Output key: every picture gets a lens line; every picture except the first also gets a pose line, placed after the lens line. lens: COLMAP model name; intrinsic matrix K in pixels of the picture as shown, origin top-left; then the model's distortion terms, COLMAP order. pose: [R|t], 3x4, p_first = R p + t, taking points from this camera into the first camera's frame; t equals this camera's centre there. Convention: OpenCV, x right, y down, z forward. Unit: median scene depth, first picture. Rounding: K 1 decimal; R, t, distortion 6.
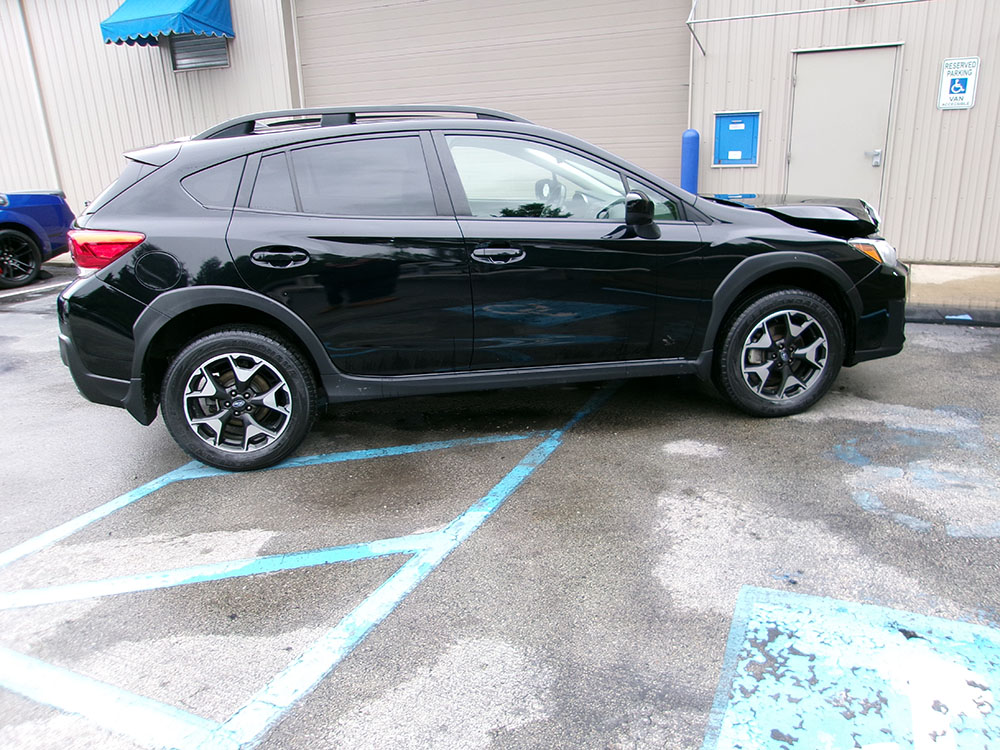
lens RADIAL K [[766.0, 0, 500.0], [0, 766.0, 375.0], [0, 0, 1]] dist [0.003617, 0.005650]
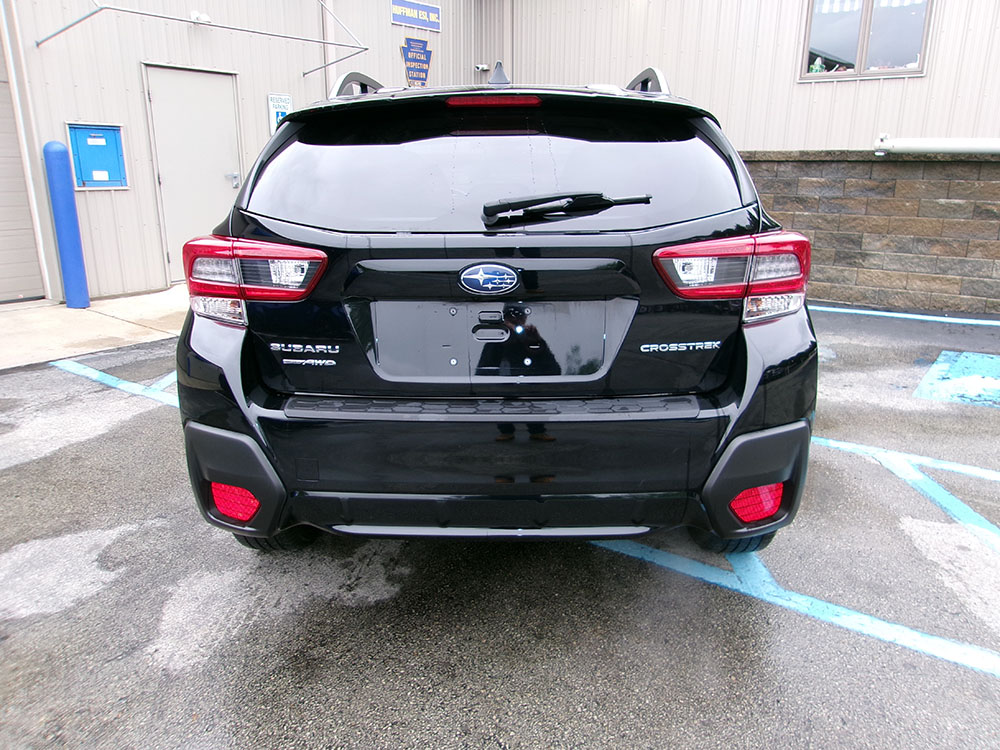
lens RADIAL K [[795.8, 0, 500.0], [0, 795.8, 375.0], [0, 0, 1]] dist [0.004813, 0.003426]
pose [[0.189137, -0.214138, 0.958317, -0.489774], [0.284050, 0.946140, 0.155355, -0.096751], [-0.939970, 0.242826, 0.239776, 0.450856]]
